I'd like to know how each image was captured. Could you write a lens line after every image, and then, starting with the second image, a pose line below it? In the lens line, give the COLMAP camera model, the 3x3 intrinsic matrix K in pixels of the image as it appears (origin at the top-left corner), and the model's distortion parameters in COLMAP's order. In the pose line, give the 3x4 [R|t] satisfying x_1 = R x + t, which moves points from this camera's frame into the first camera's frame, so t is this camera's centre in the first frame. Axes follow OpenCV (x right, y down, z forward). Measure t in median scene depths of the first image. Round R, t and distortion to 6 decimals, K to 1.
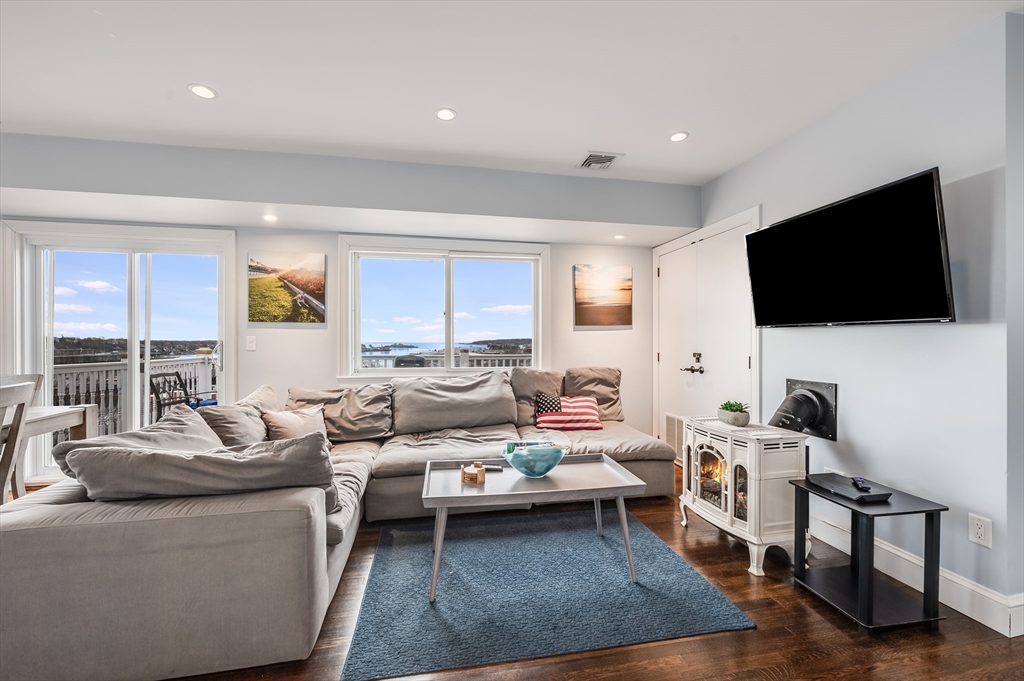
lens RADIAL K [[408.1, 0, 516.2], [0, 408.1, 339.5], [0, 0, 1]] dist [-0.001094, 0.000493]
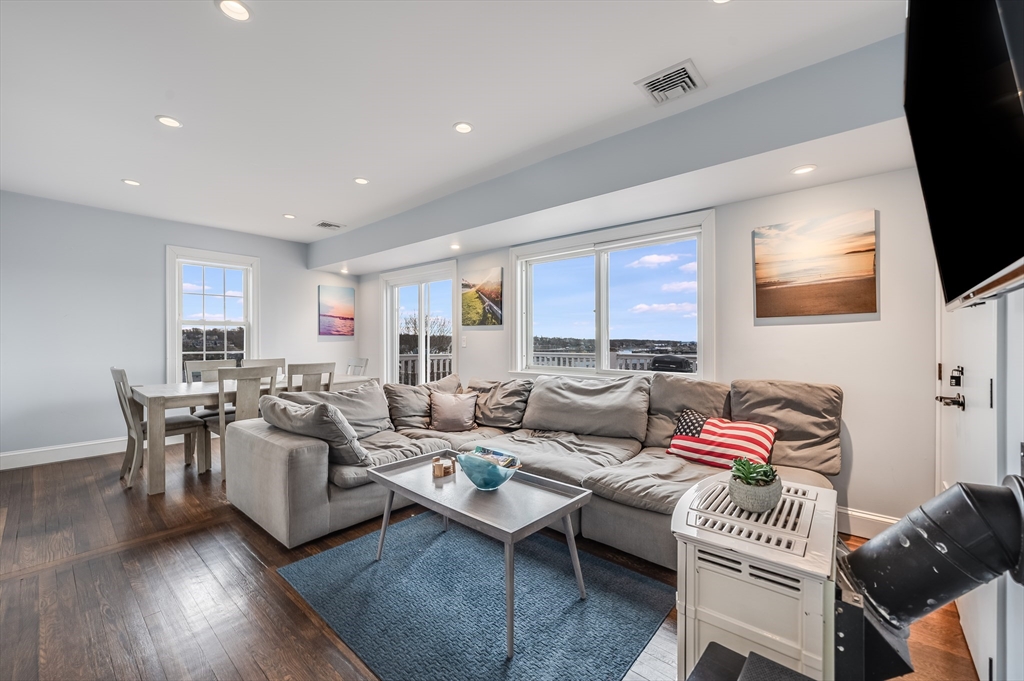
lens RADIAL K [[408.1, 0, 517.2], [0, 408.1, 341.6], [0, 0, 1]] dist [-0.001094, 0.000493]
pose [[0.619517, 0.003937, -0.784973, 0.489671], [0.002169, 0.999975, 0.006727, -0.000345], [0.784980, -0.005870, 0.619493, 0.296625]]
